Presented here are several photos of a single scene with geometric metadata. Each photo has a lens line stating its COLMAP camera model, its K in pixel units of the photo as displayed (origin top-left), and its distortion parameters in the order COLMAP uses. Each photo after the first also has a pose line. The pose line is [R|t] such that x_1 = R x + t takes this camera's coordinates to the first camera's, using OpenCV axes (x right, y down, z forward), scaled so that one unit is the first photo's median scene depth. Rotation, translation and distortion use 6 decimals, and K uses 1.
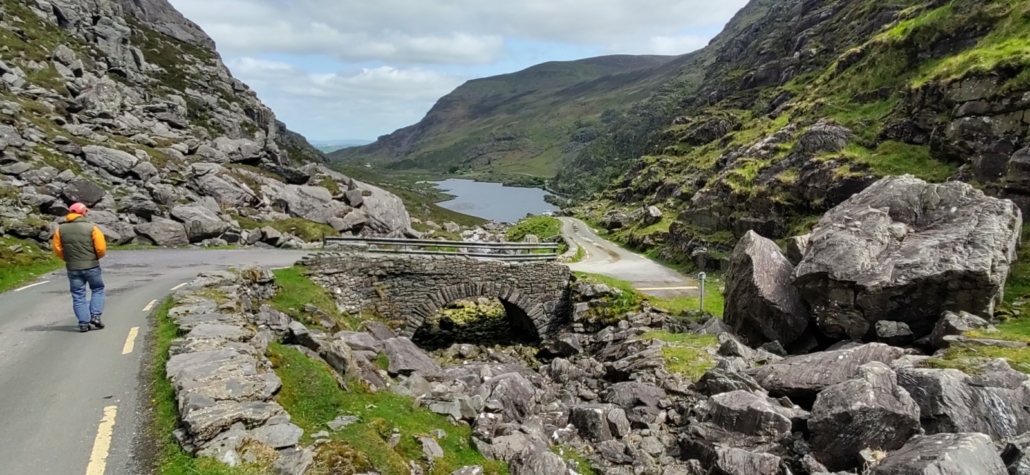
lens RADIAL K [[773.3, 0, 530.2], [0, 773.3, 242.0], [0, 0, 1]] dist [0.054826, -0.103782]
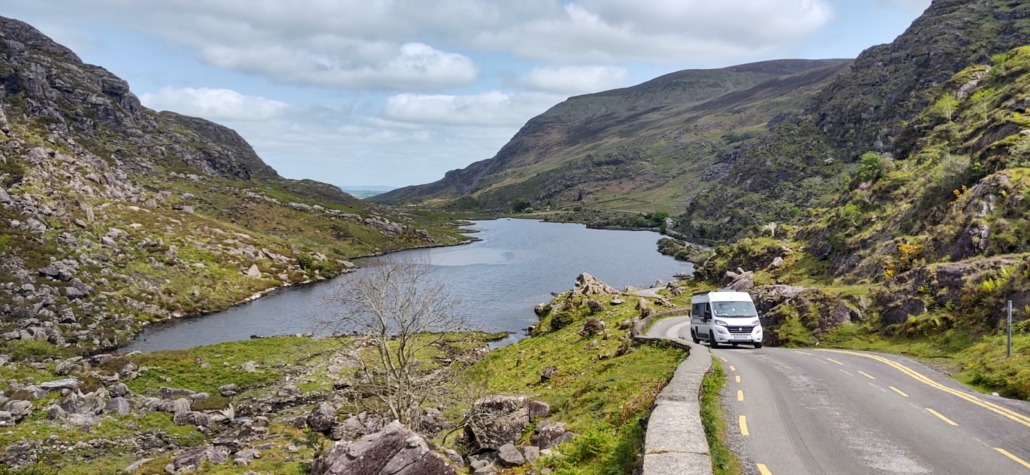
lens RADIAL K [[773.3, 0, 530.2], [0, 773.3, 242.0], [0, 0, 1]] dist [0.054826, -0.103782]
pose [[0.984604, 0.018651, -0.173805, 0.015446], [-0.033798, 0.995841, -0.084606, -0.012888], [0.171504, 0.089177, 0.981139, 0.373414]]
